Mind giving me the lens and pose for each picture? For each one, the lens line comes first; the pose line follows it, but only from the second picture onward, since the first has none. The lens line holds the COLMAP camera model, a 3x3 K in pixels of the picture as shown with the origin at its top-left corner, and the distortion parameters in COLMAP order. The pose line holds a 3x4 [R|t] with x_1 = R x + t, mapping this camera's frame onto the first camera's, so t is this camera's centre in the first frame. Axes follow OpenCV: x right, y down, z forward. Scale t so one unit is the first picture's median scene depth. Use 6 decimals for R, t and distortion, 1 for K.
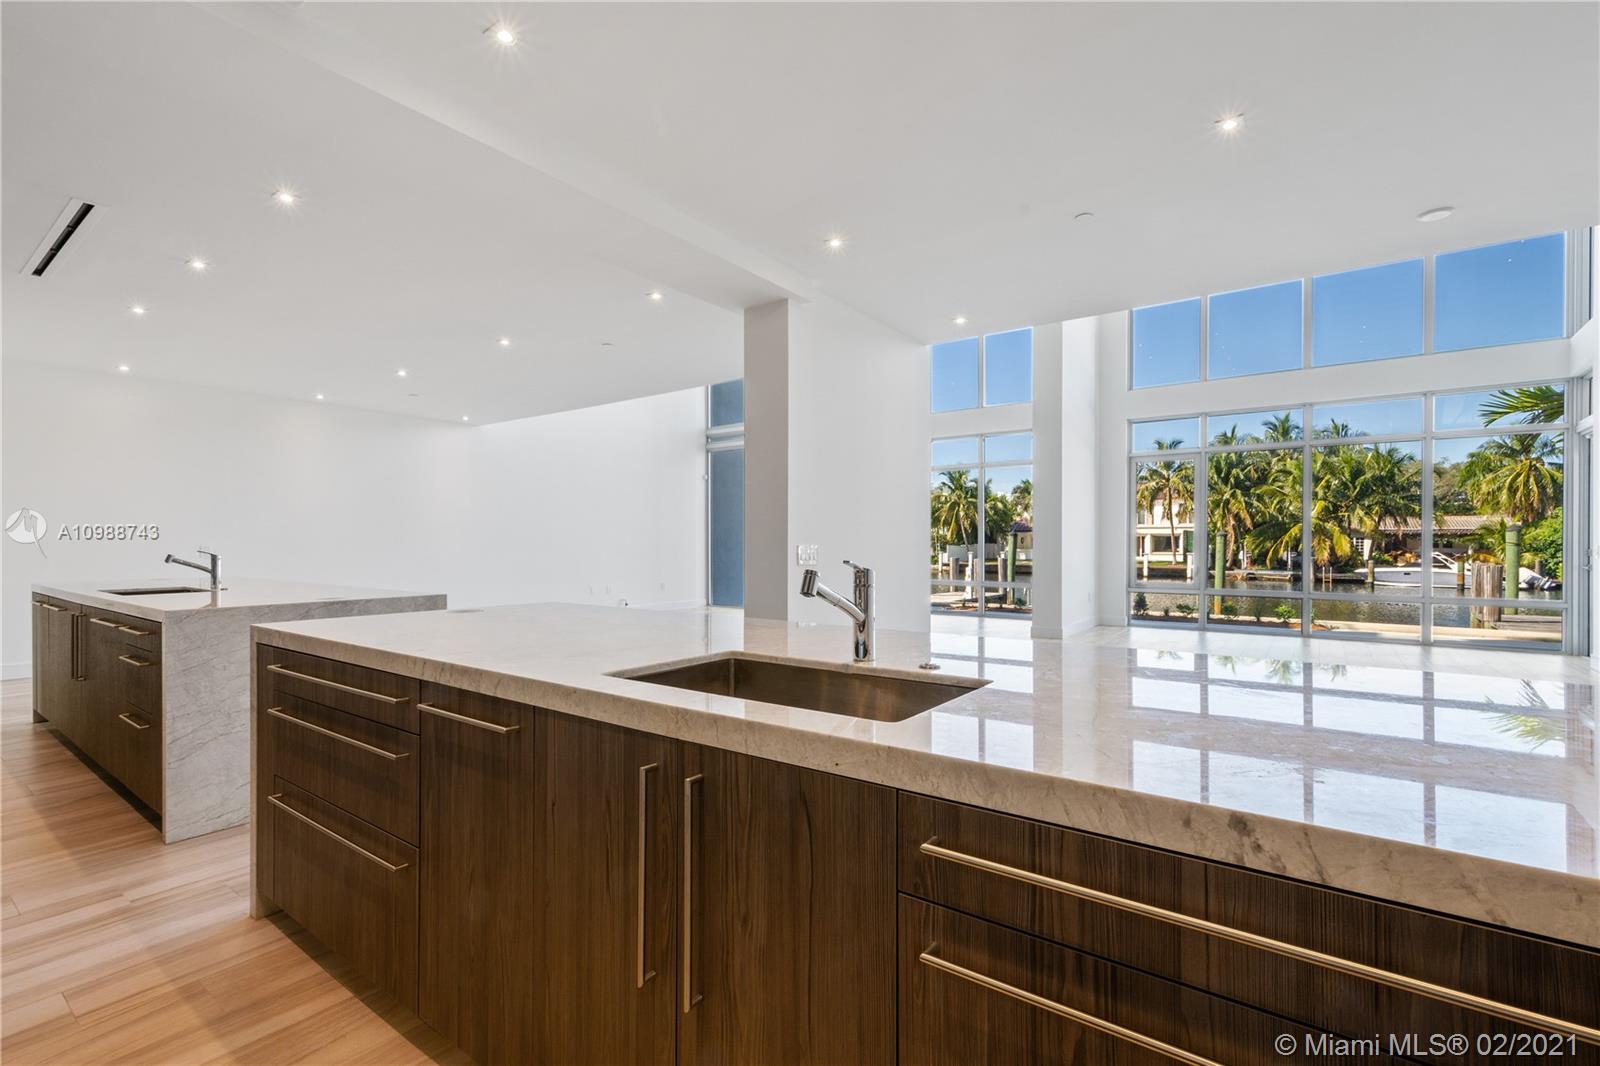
lens RADIAL K [[711.5, 0, 807.0], [0, 711.5, 541.8], [0, 0, 1]] dist [0.001488, -0.000001]
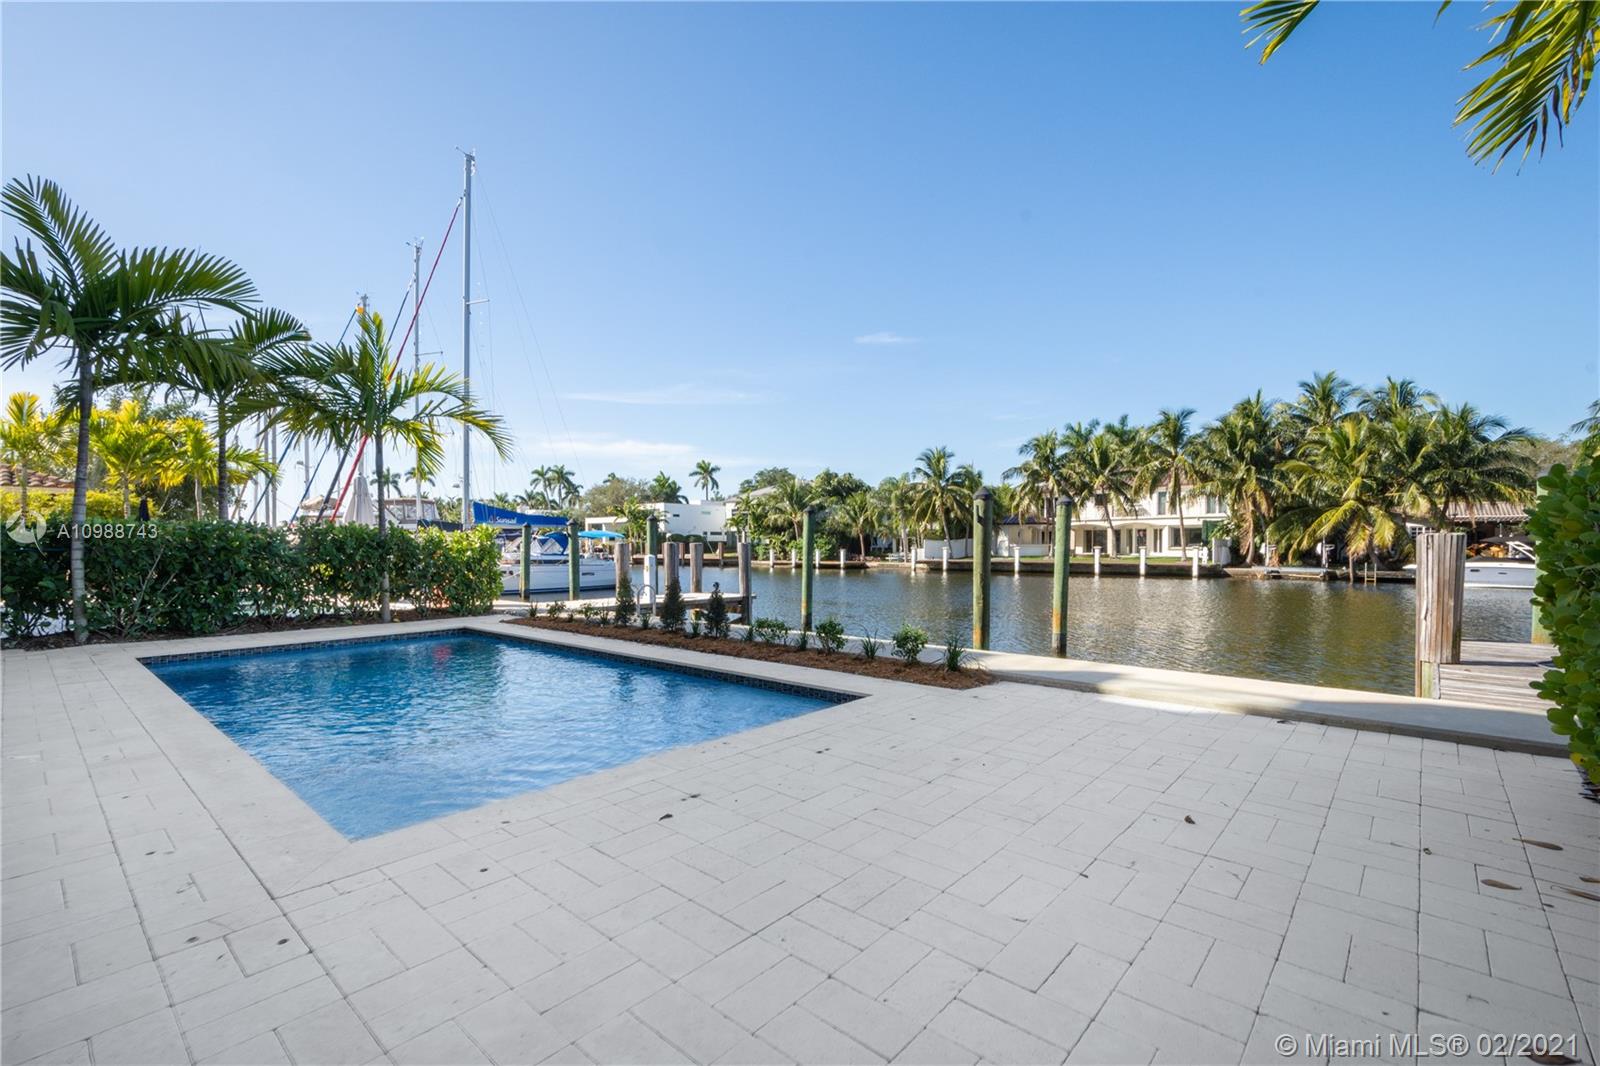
lens RADIAL K [[703.0, 0, 810.9], [0, 703.0, 570.6], [0, 0, 1]] dist [0.012424, -0.000482]
pose [[0.995717, 0.000189, -0.092458, 0.177898], [0.003269, 0.999301, 0.037248, 0.012574], [0.092400, -0.037390, 0.995020, 0.154507]]
